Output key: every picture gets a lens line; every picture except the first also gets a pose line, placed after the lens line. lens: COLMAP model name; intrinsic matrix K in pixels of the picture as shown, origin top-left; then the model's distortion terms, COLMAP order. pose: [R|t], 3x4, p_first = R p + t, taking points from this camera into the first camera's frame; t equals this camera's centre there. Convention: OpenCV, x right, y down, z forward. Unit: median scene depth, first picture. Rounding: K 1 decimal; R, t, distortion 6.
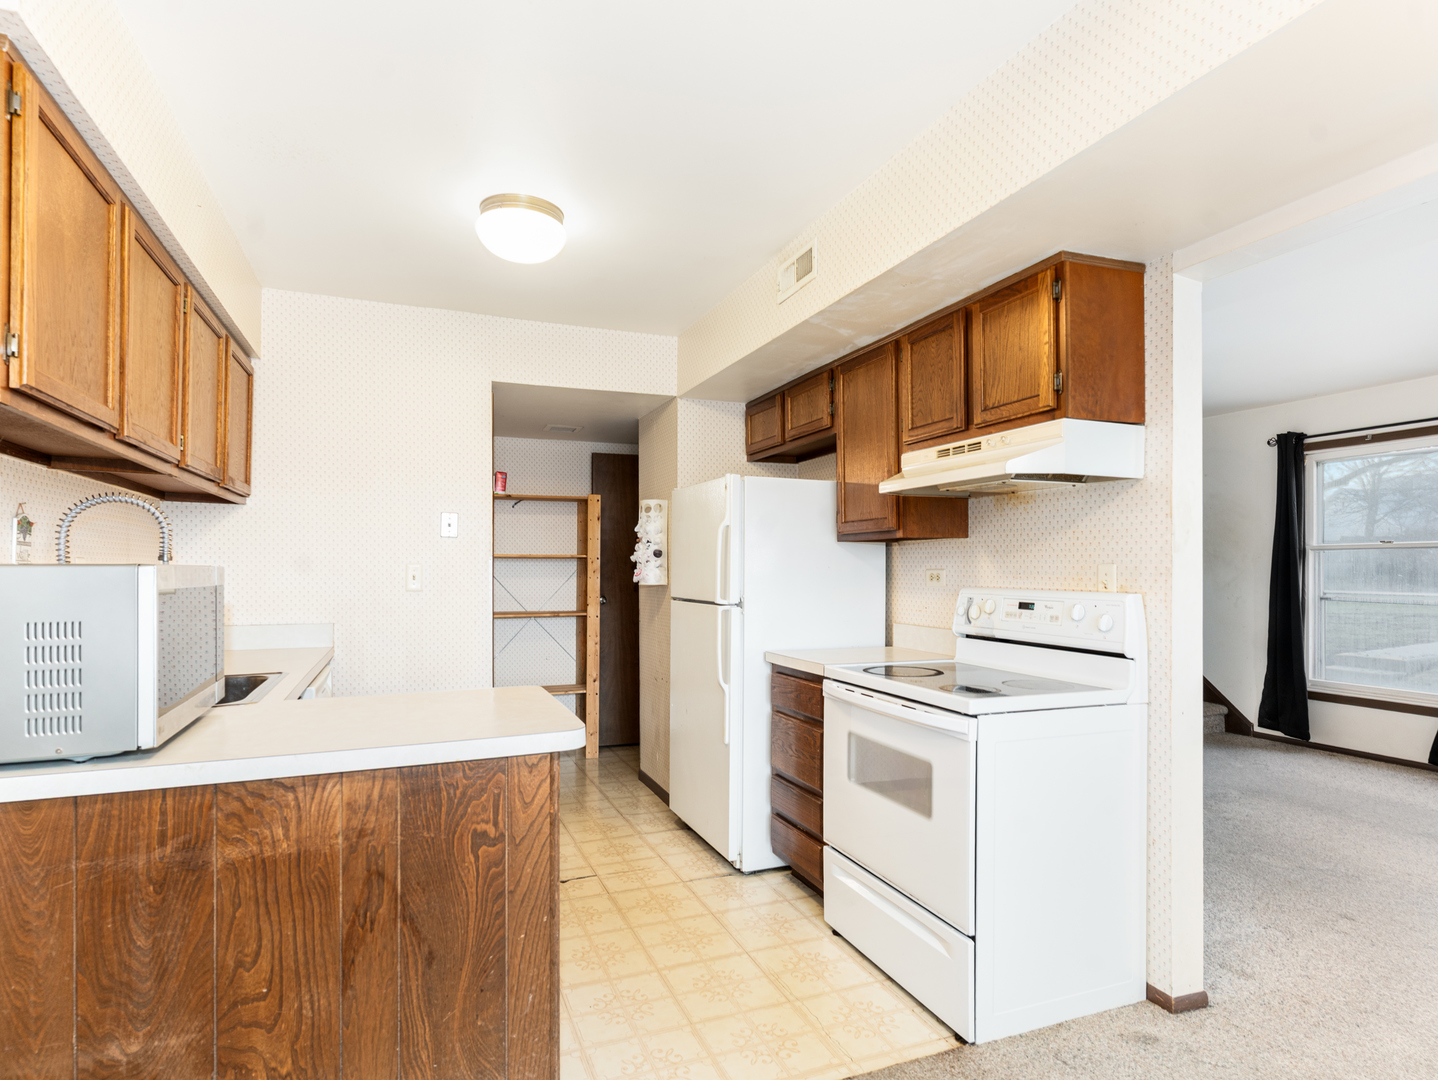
lens RADIAL K [[780.6, 0, 721.5], [0, 780.6, 561.7], [0, 0, 1]] dist [0.002271, 0.001051]
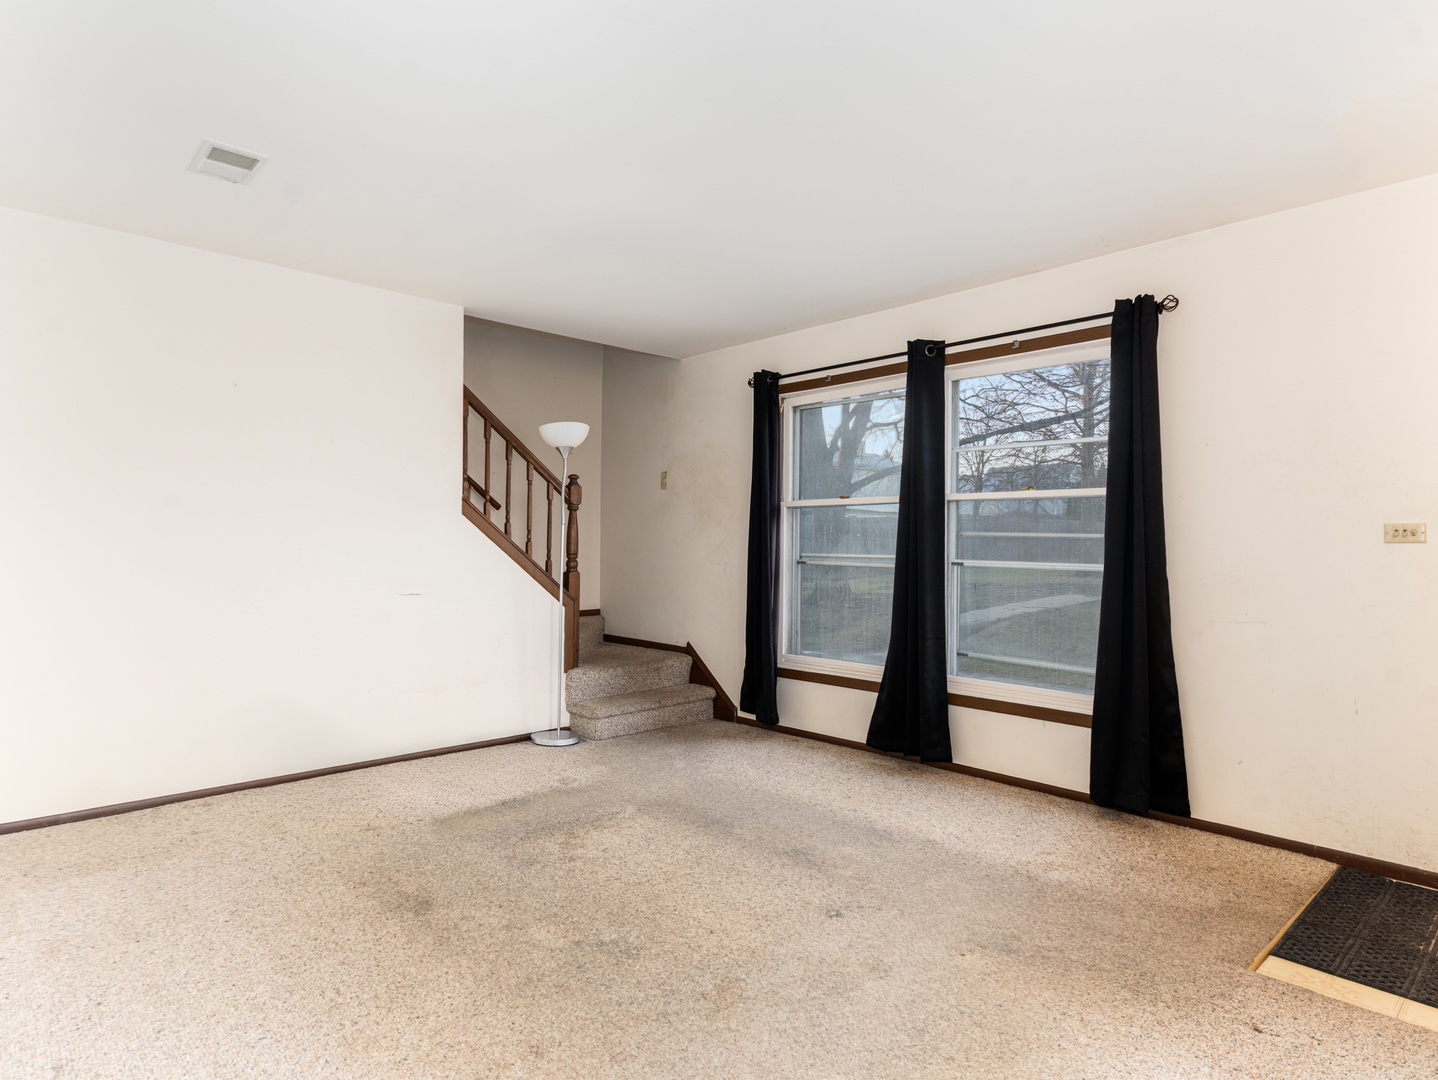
lens RADIAL K [[819.1, 0, 716.4], [0, 819.1, 545.3], [0, 0, 1]] dist [-0.000663, -0.001330]
pose [[0.933890, 0.002425, 0.357551, 1.230540], [-0.006666, 0.999921, 0.010628, 0.065408], [-0.357497, -0.012308, 0.933833, 0.590722]]
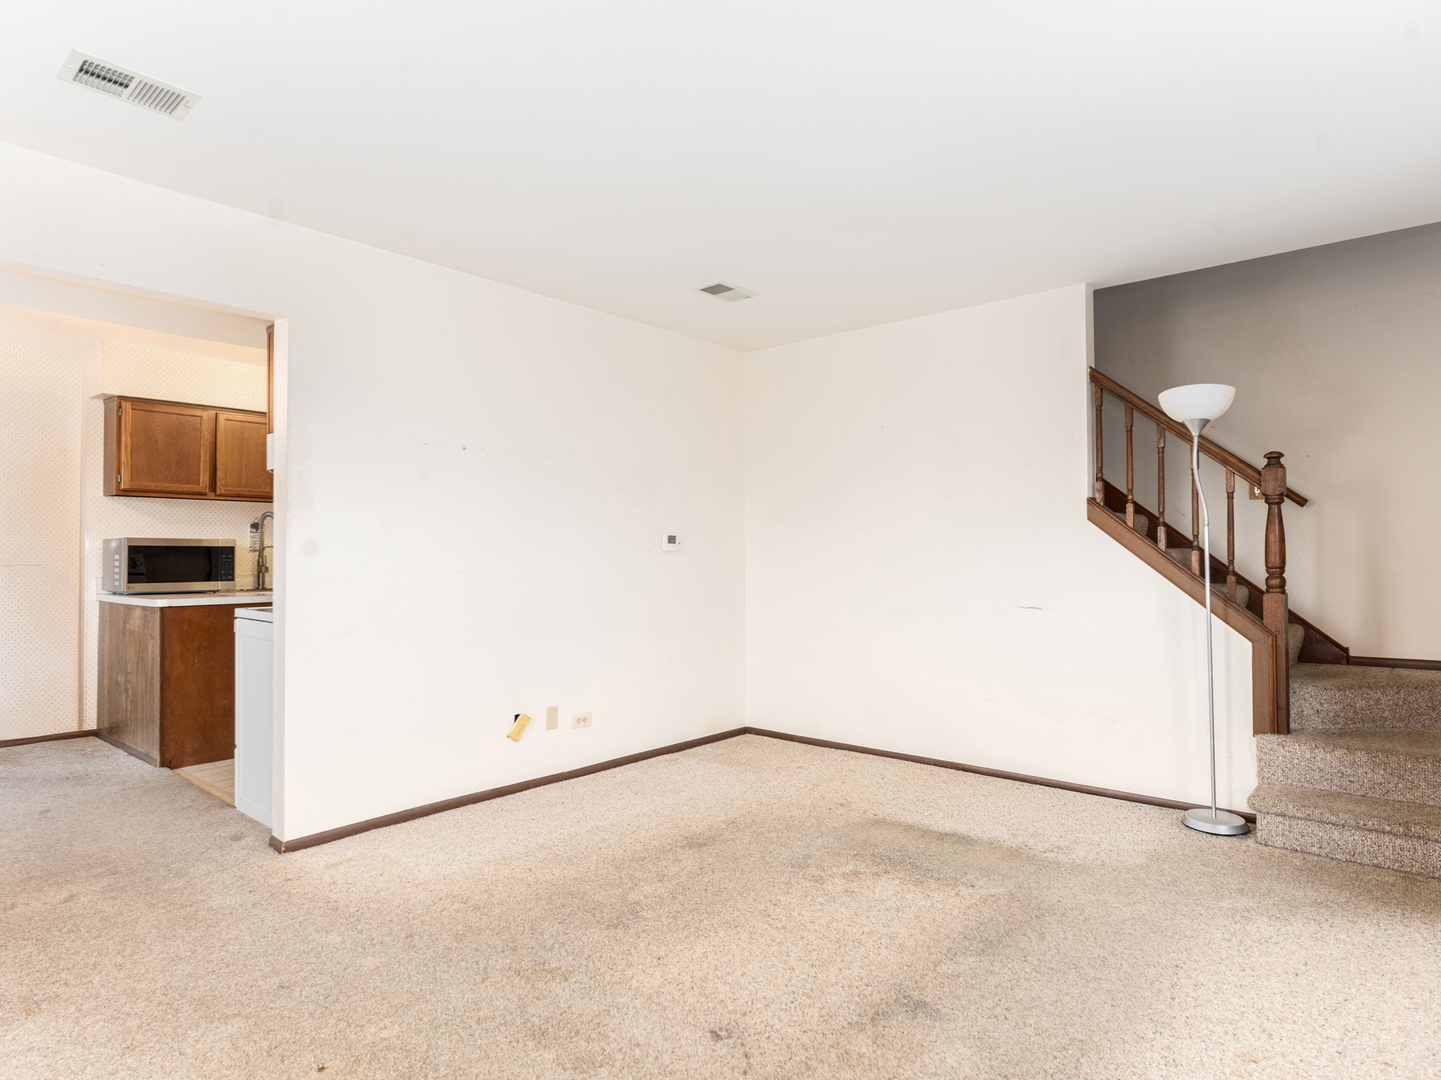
lens RADIAL K [[835.8, 0, 726.2], [0, 835.8, 537.3], [0, 0, 1]] dist [-0.002489, 0.000413]
pose [[0.455308, -0.020210, -0.890105, 3.175441], [0.010548, 0.999795, -0.017305, 0.079906], [0.890272, -0.001510, 0.455428, 1.443731]]
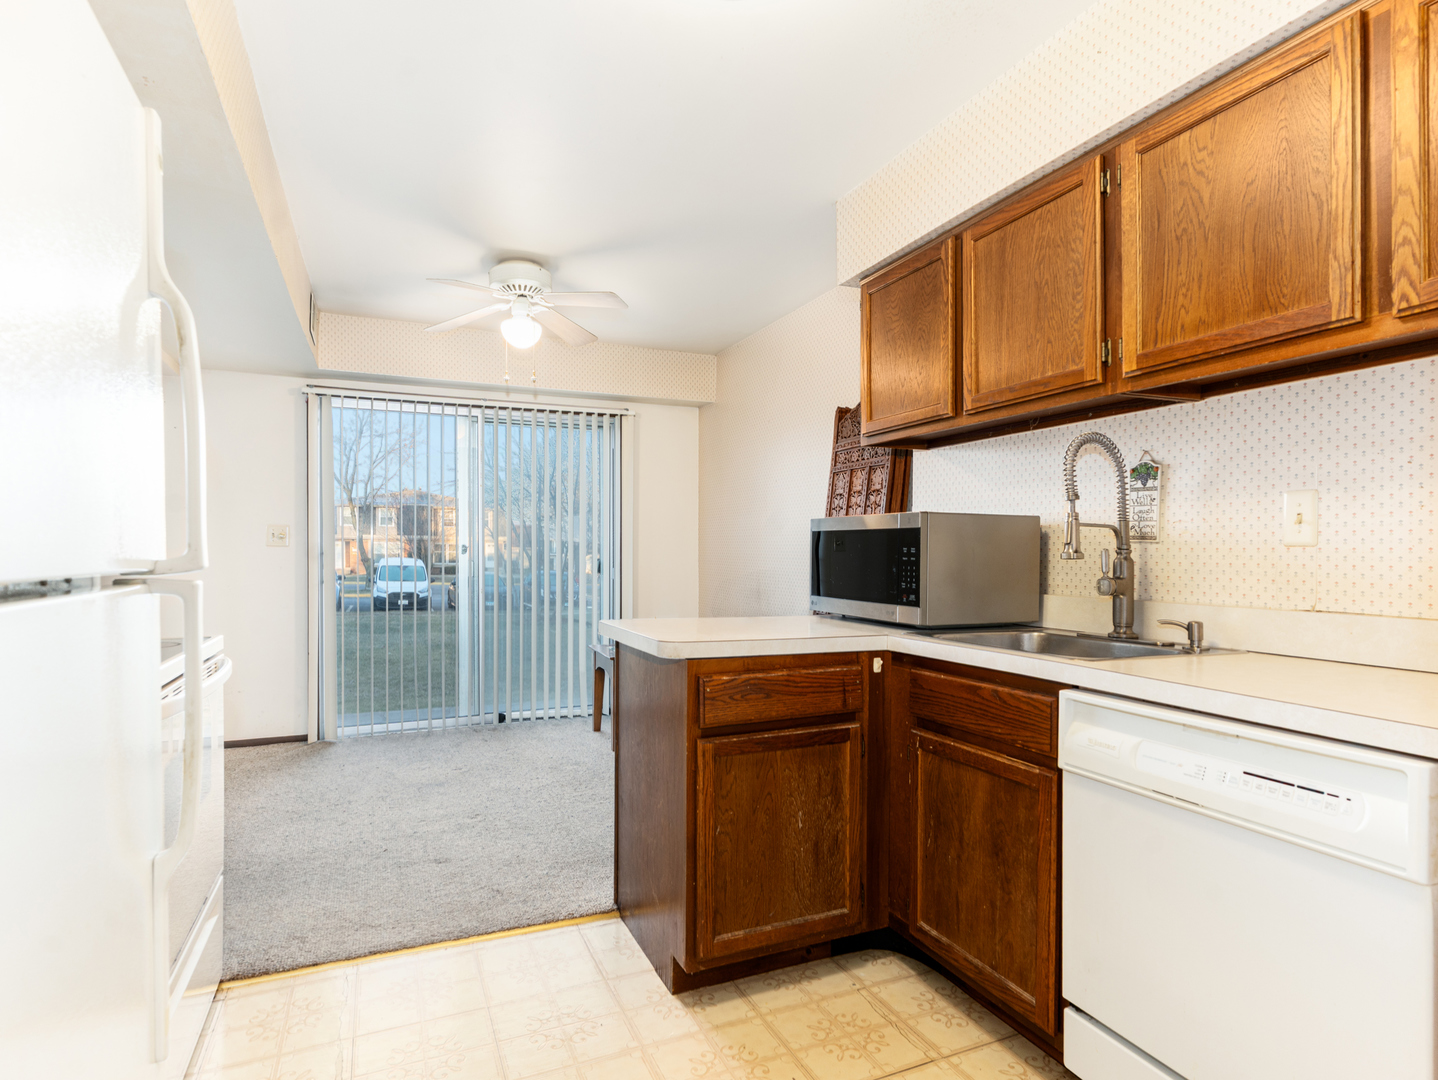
lens RADIAL K [[780.6, 0, 721.5], [0, 780.6, 551.1], [0, 0, 1]] dist [0.002271, 0.001051]
pose [[-0.999584, -0.004443, -0.028488, -0.367003], [-0.004194, 0.999953, -0.008793, 0.092311], [0.028525, -0.008670, -0.999555, 2.591027]]
